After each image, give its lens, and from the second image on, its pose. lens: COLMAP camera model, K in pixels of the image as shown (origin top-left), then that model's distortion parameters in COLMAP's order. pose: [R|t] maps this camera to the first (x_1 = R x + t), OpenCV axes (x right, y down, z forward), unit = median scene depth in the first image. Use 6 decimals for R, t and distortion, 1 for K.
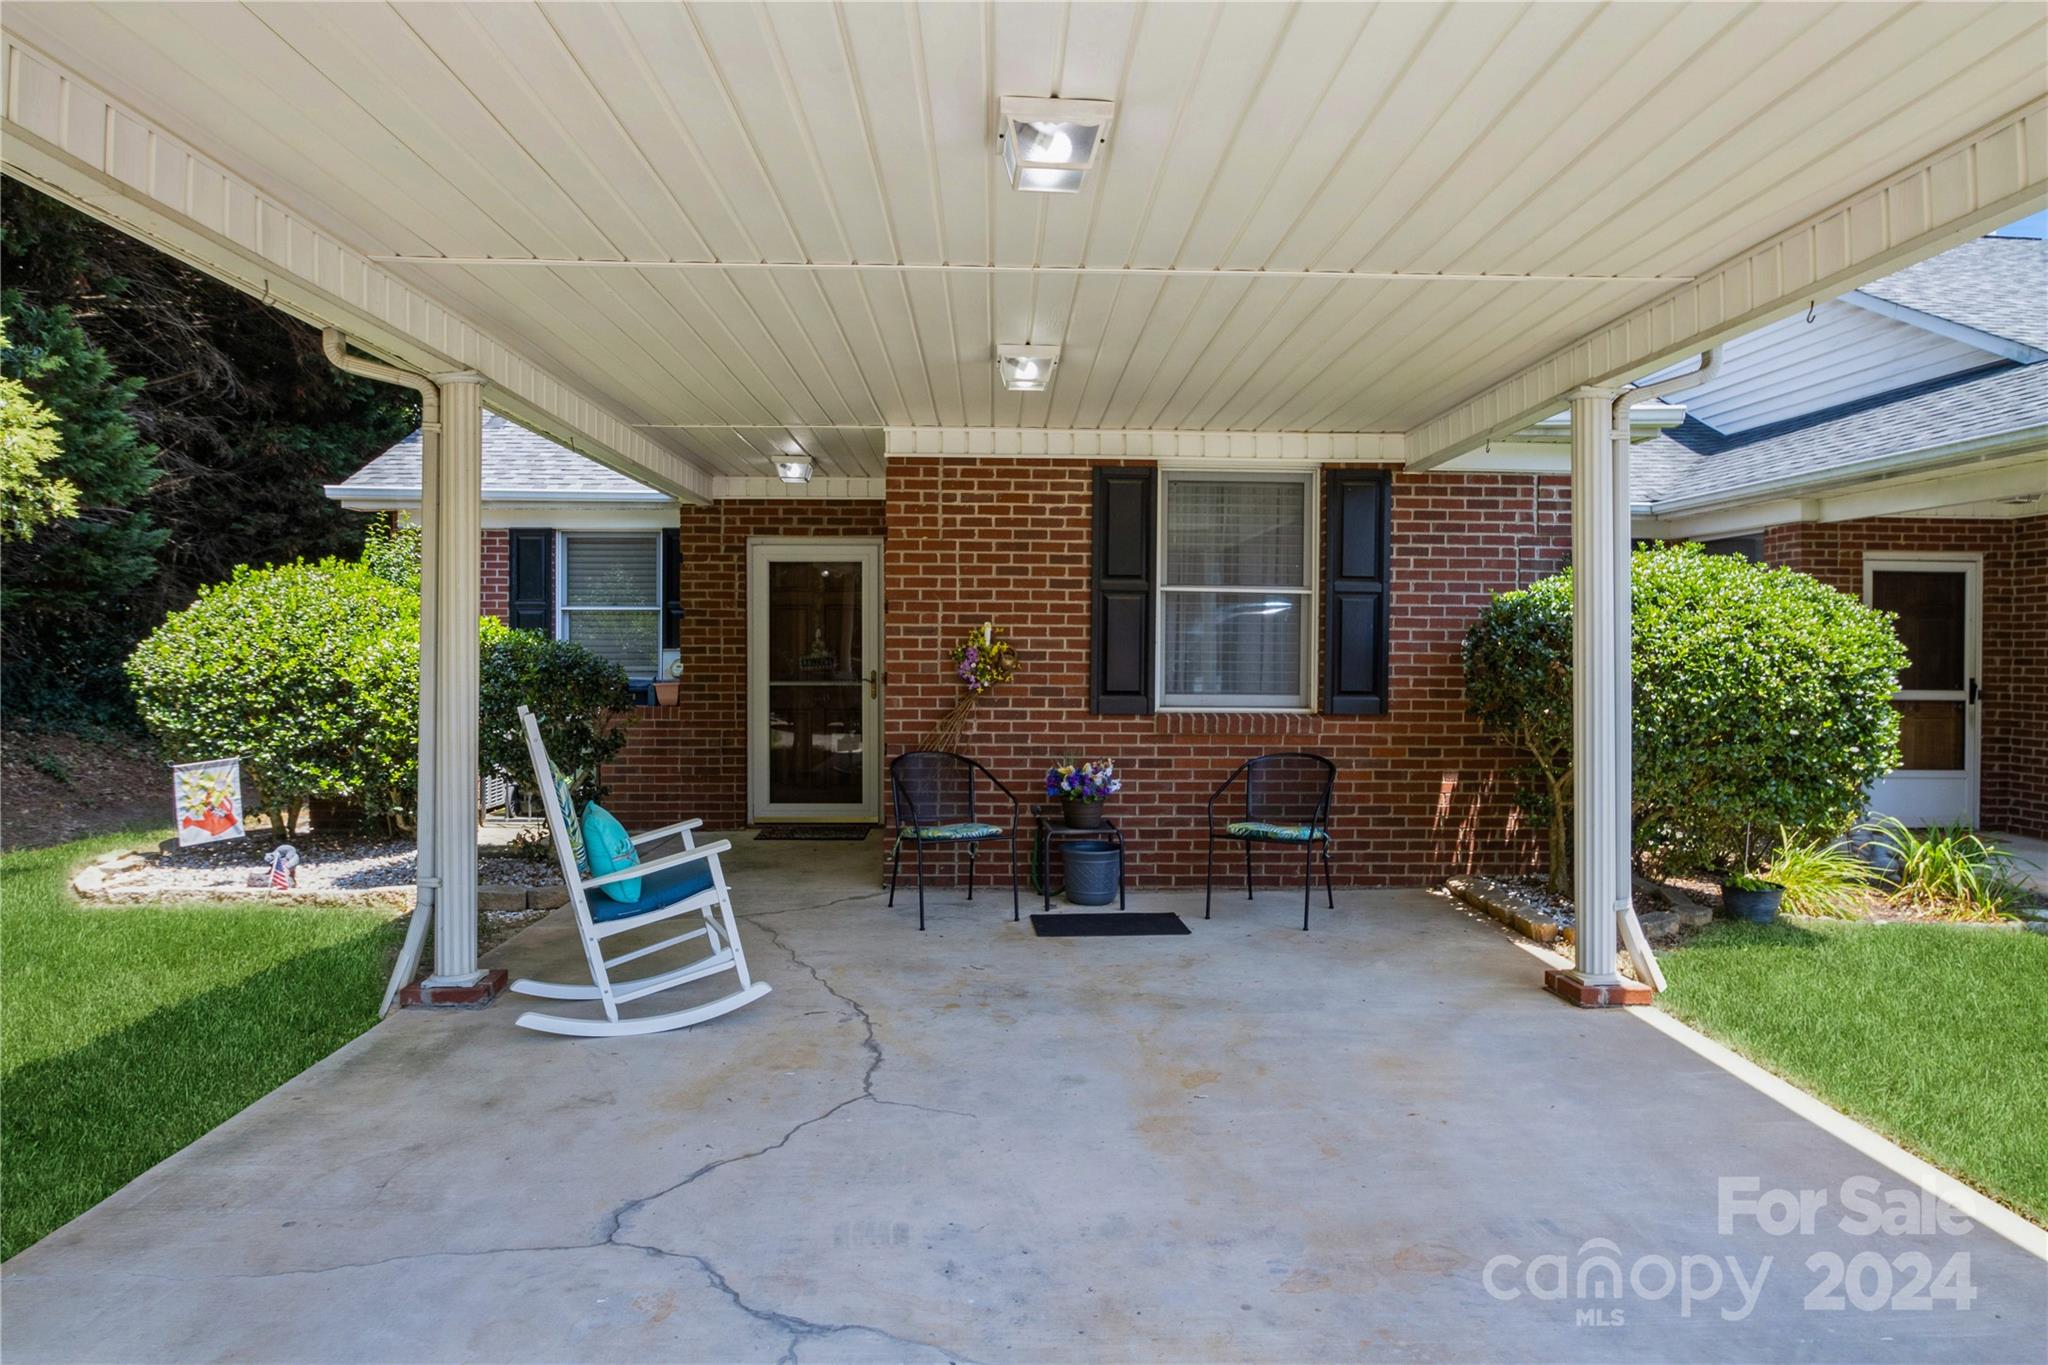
lens RADIAL K [[1242.1, 0, 1029.1], [0, 1242.1, 678.7], [0, 0, 1]] dist [-0.010165, -0.003989]
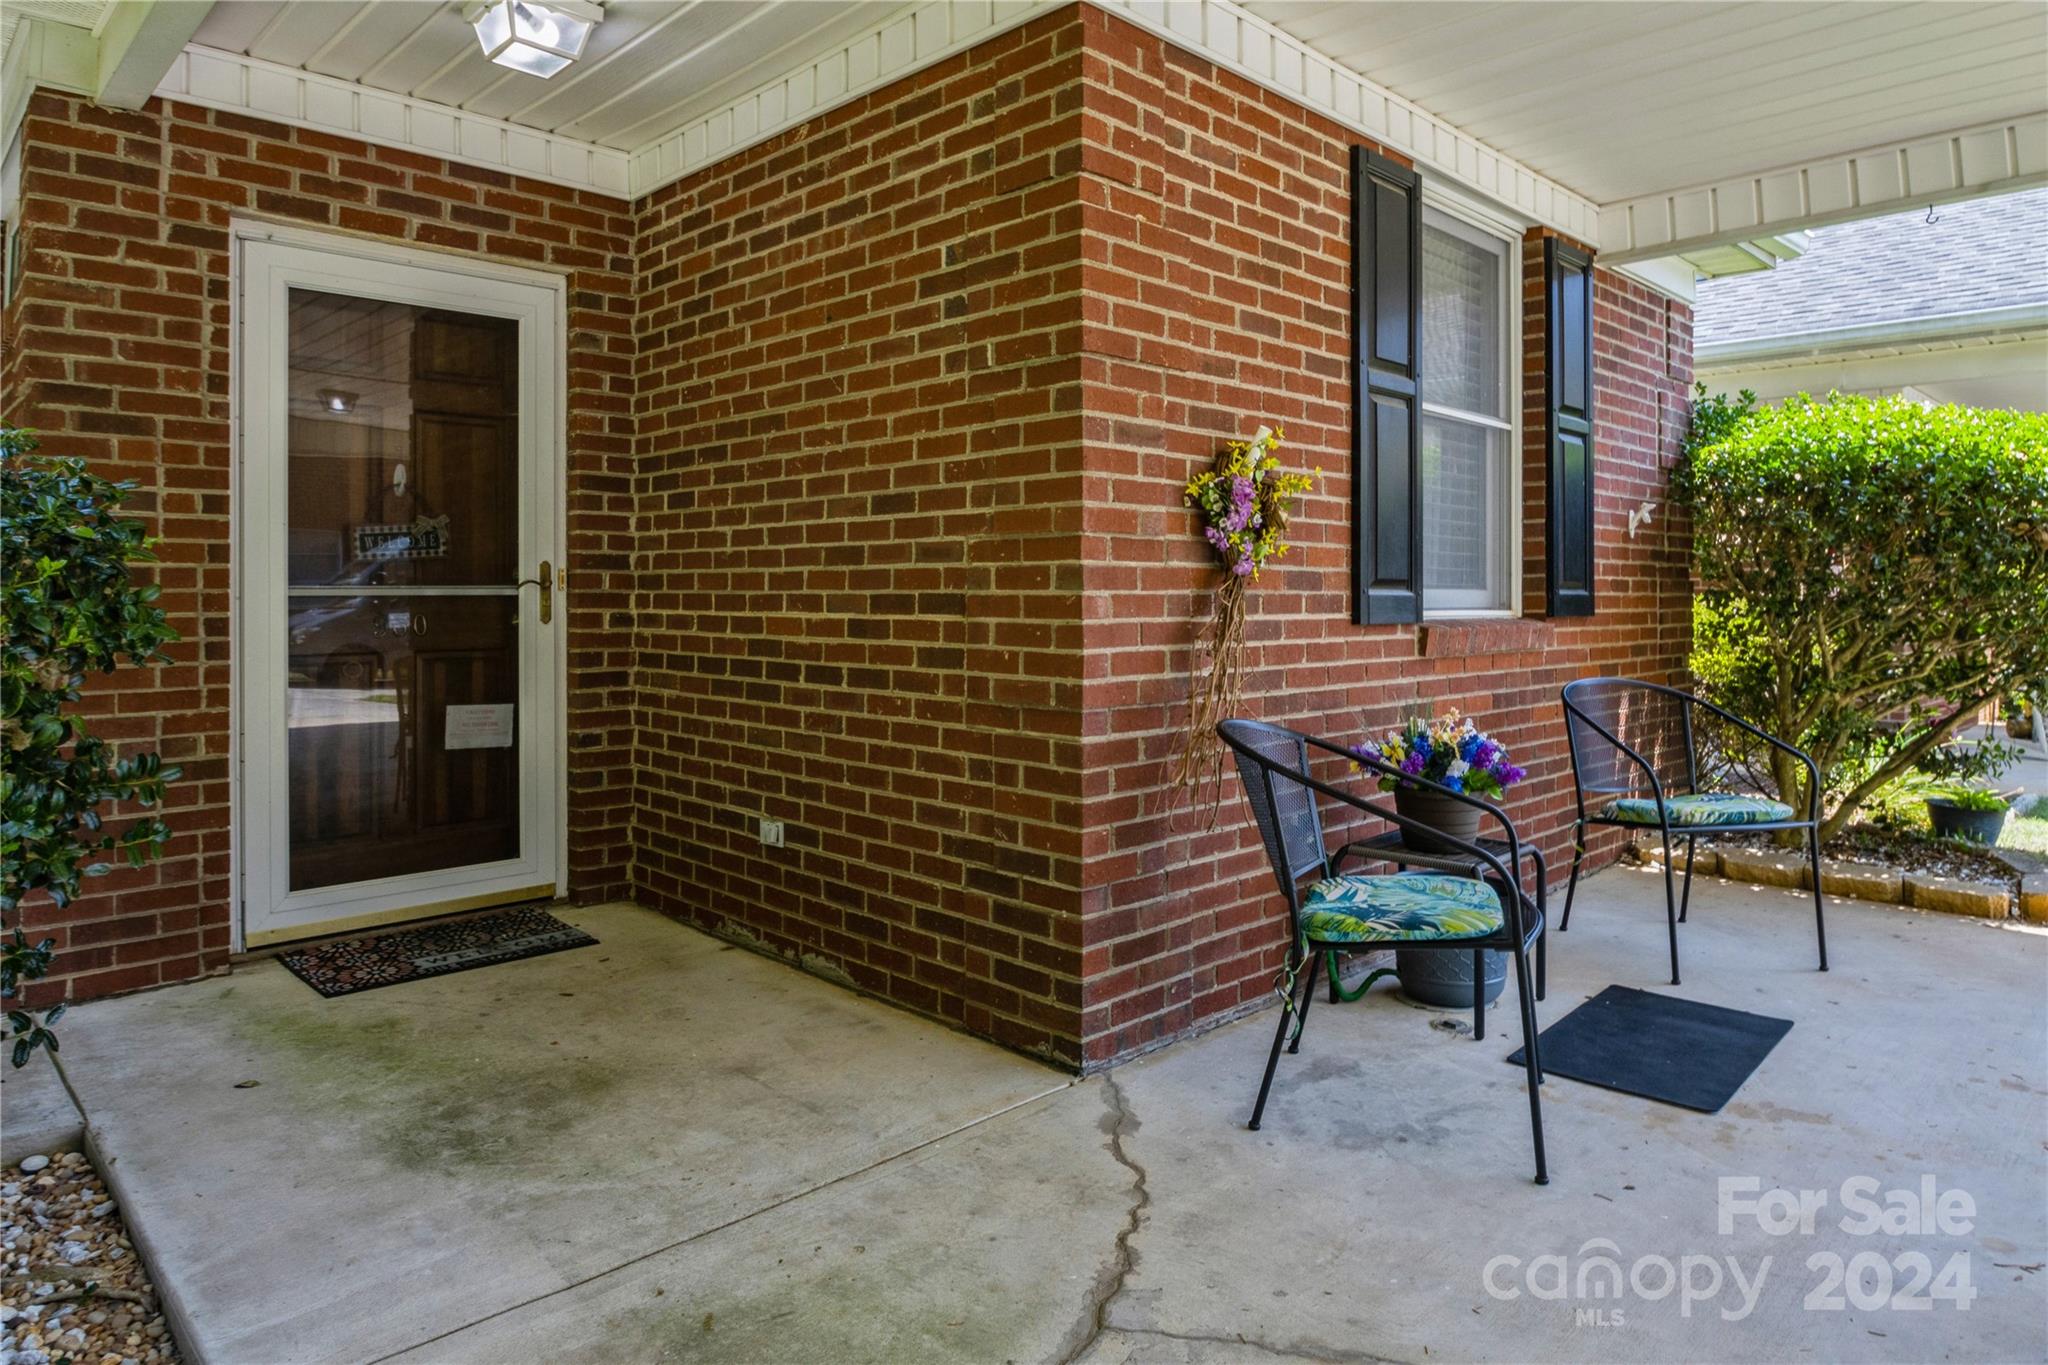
lens RADIAL K [[1242.1, 0, 1017.2], [0, 1242.1, 582.3], [0, 0, 1]] dist [-0.010165, -0.003989]
pose [[0.738246, -0.002385, 0.674527, -0.358734], [0.020549, 0.999609, -0.018956, 0.015933], [-0.674218, 0.027855, 0.738007, 0.646588]]
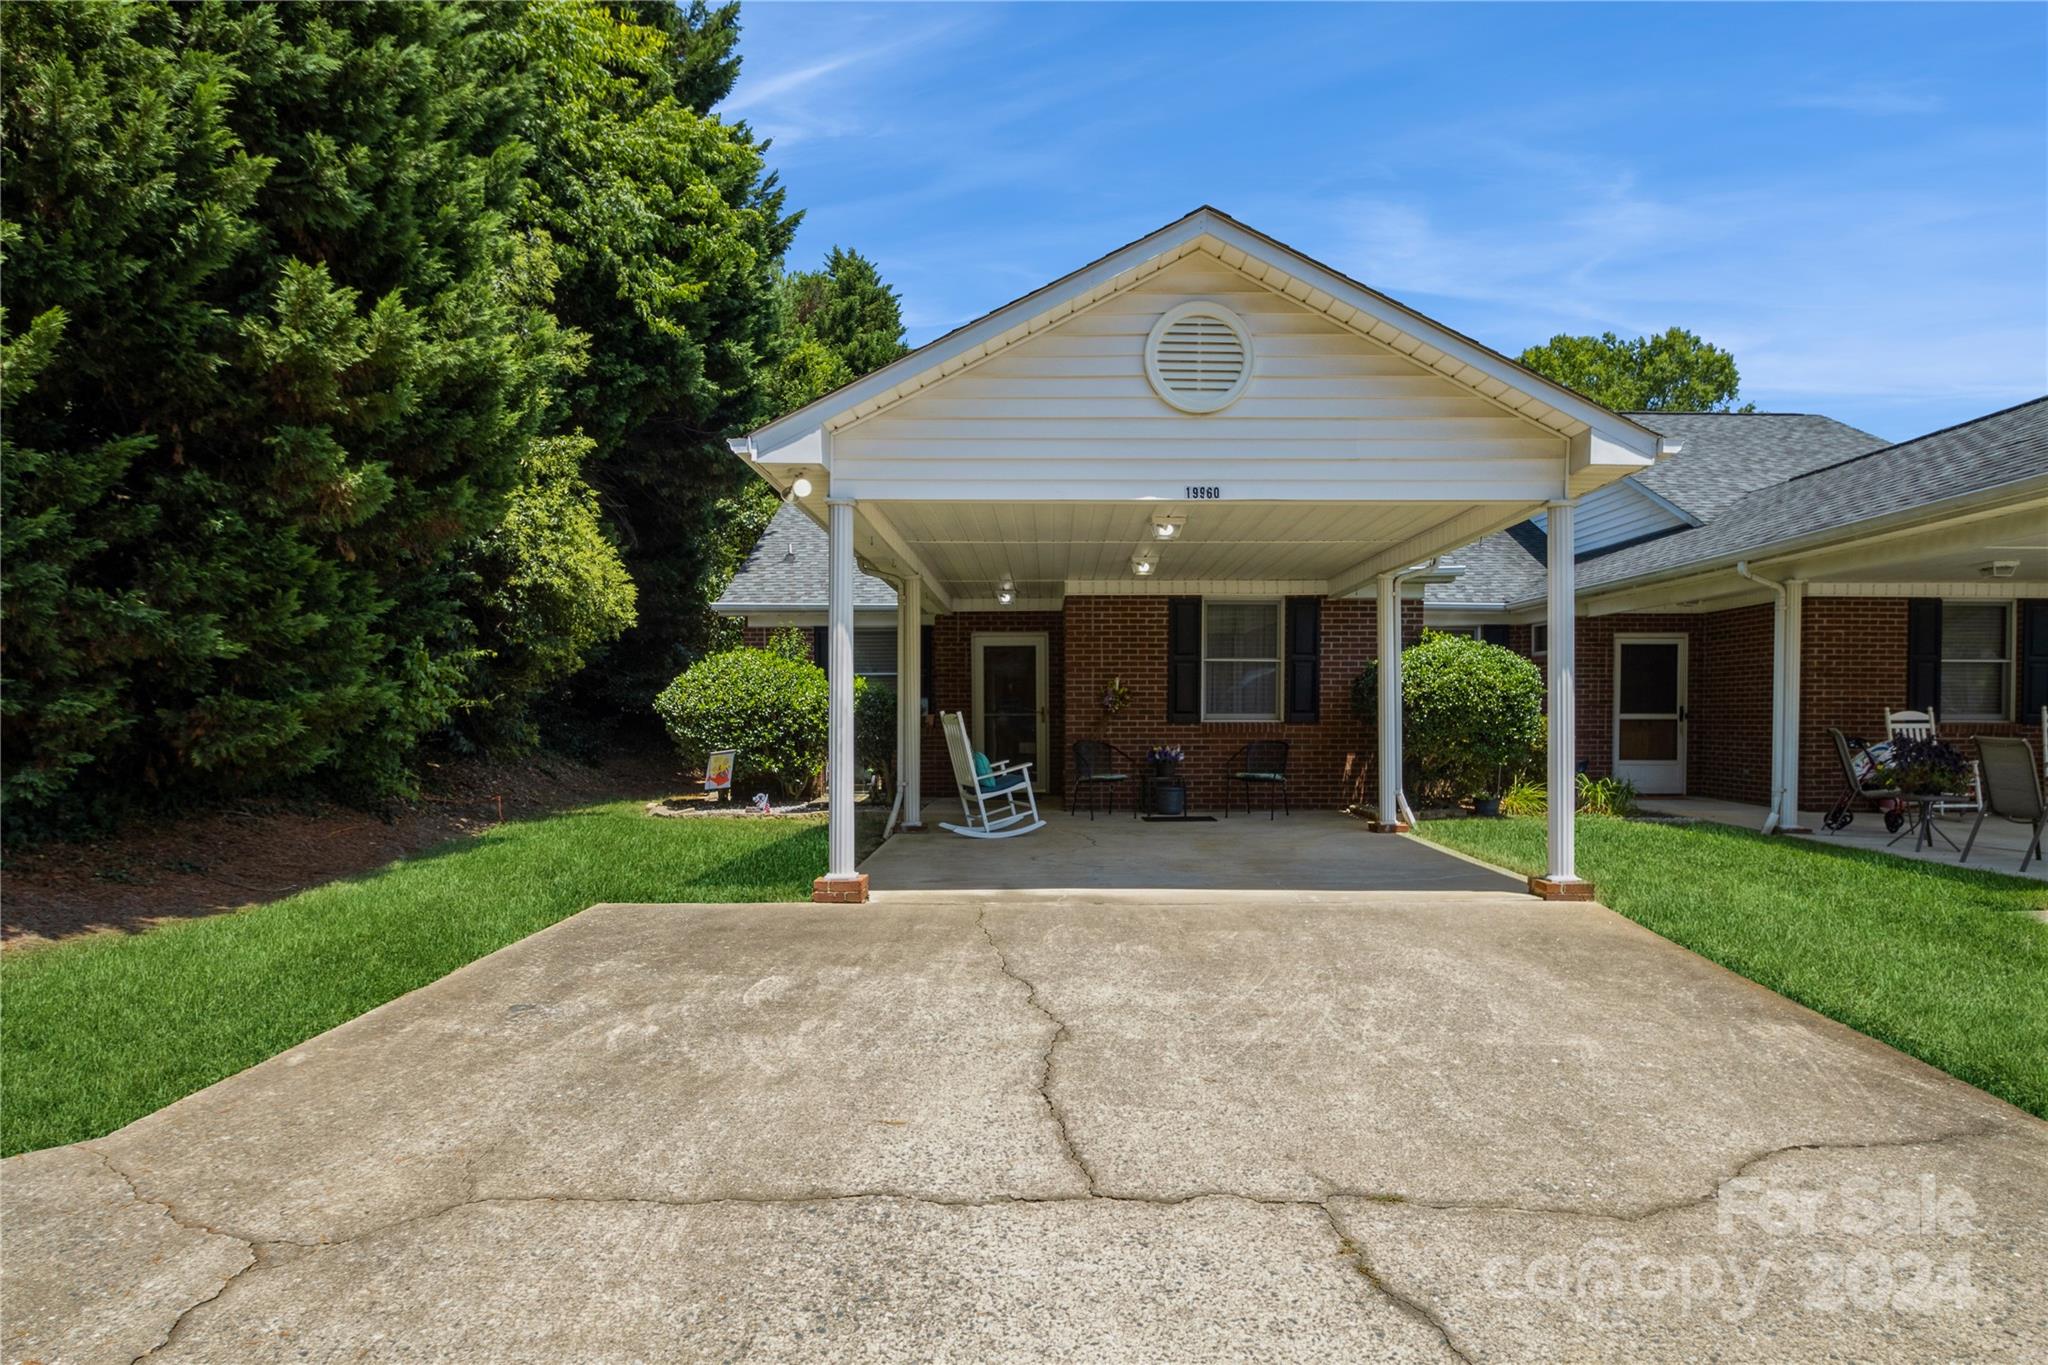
lens RADIAL K [[1242.1, 0, 1017.8], [0, 1242.1, 749.1], [0, 0, 1]] dist [-0.010165, -0.003989]
pose [[0.998407, -0.006678, -0.056021, -0.073175], [0.006922, 0.999967, 0.004160, 0.054550], [0.055992, -0.004542, 0.998421, -0.911672]]
